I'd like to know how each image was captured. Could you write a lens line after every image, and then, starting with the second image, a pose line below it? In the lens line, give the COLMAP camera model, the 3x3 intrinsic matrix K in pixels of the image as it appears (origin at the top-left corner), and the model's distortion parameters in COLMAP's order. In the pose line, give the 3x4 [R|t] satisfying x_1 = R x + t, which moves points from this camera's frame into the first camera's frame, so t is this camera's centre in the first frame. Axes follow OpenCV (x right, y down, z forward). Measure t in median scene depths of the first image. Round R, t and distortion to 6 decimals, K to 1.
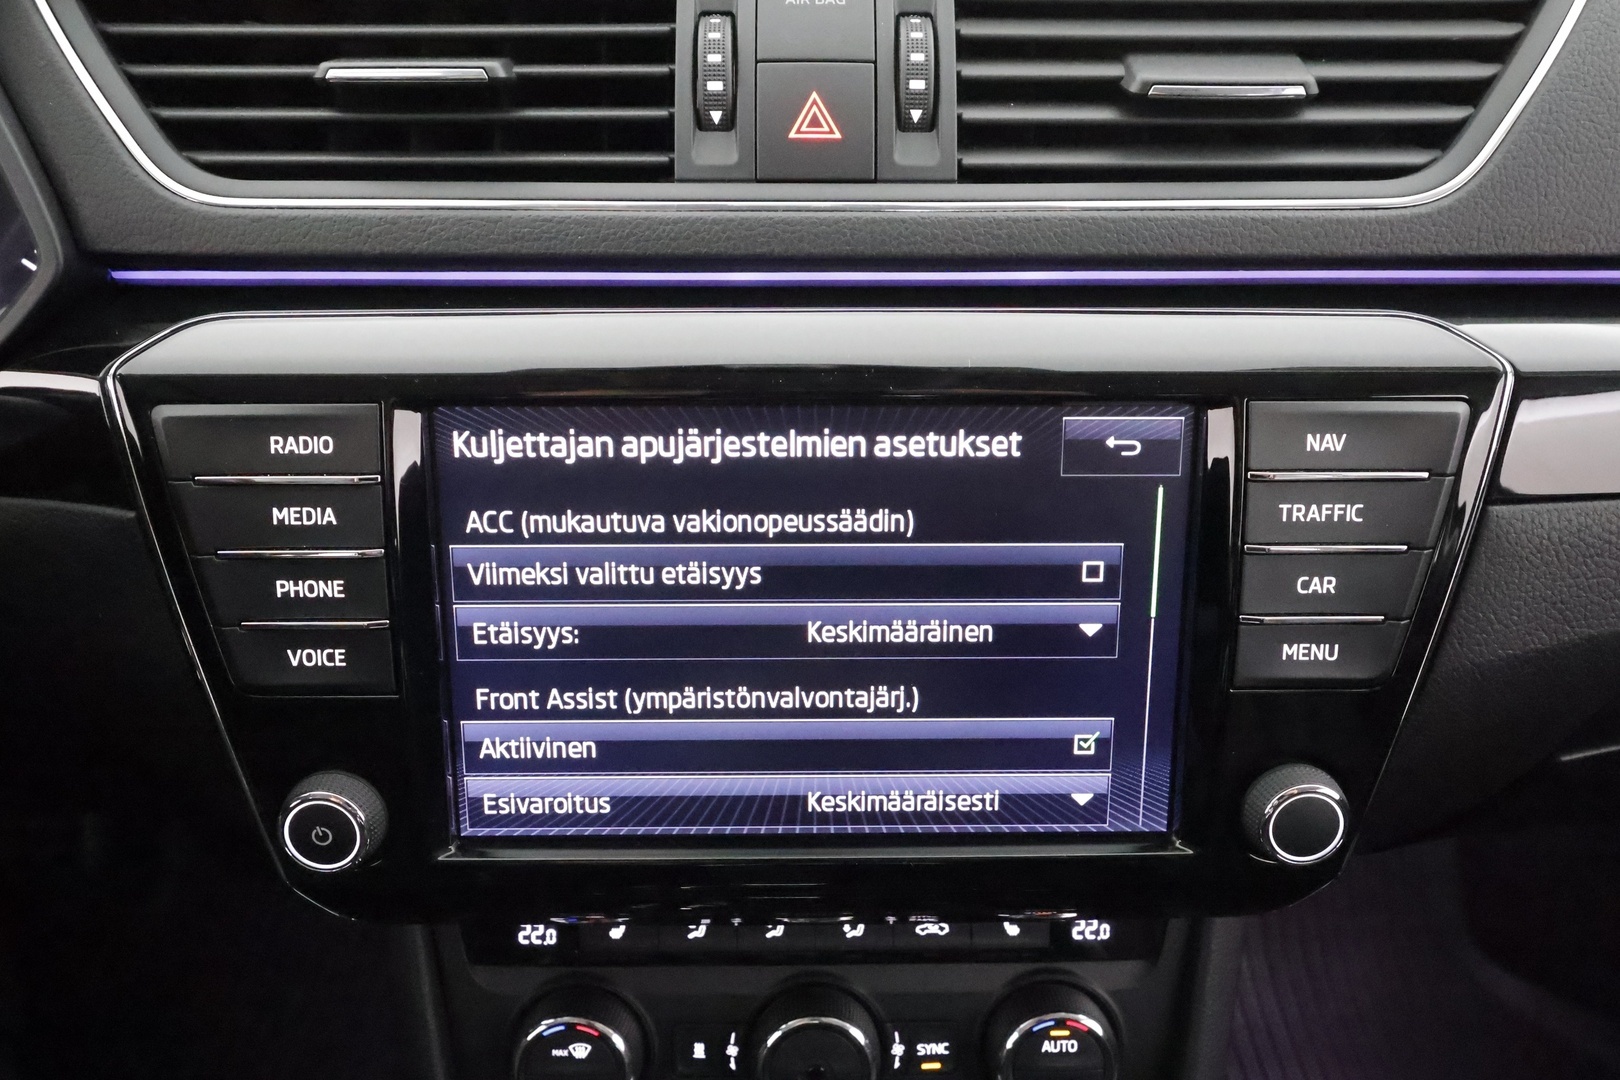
lens RADIAL K [[1109.4, 0, 793.3], [0, 1109.4, 544.1], [0, 0, 1]] dist [-0.007037, 0.001718]
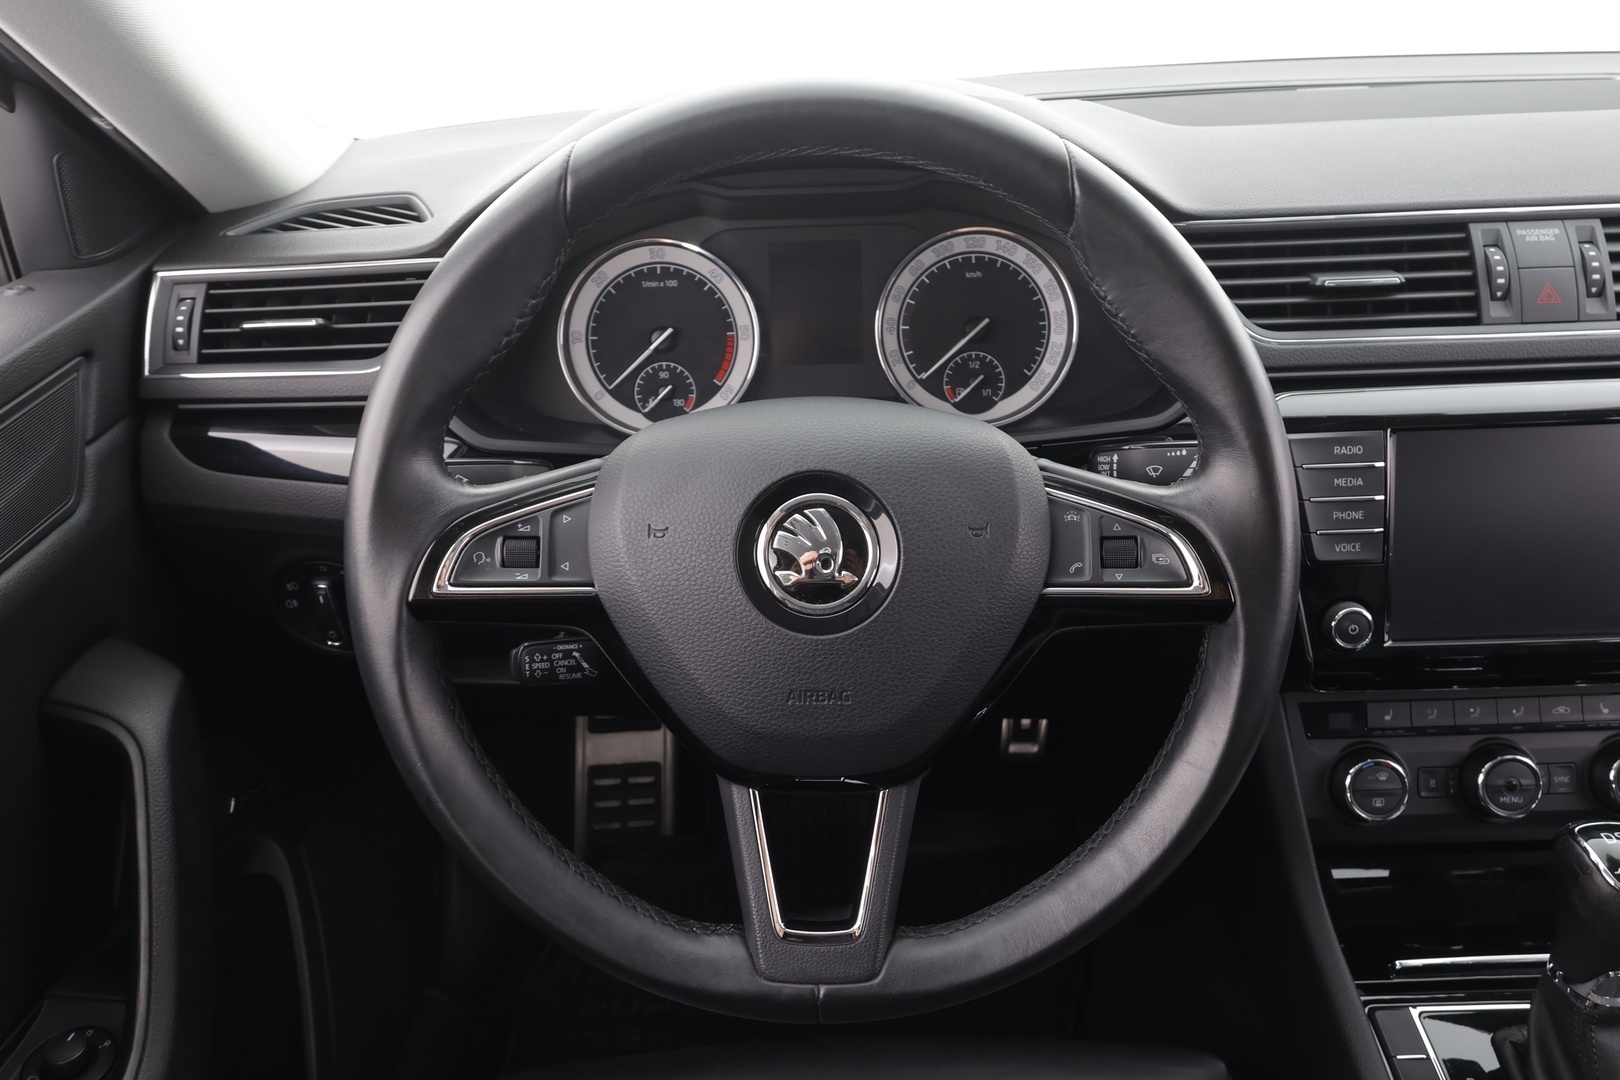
lens RADIAL K [[1157.5, 0, 807.2], [0, 1157.5, 552.9], [0, 0, 1]] dist [-0.004625, -0.001642]
pose [[0.999020, -0.031162, -0.031434, -1.392776], [0.029326, 0.997927, -0.057281, 0.207898], [0.033154, 0.056303, 0.997863, -1.281532]]
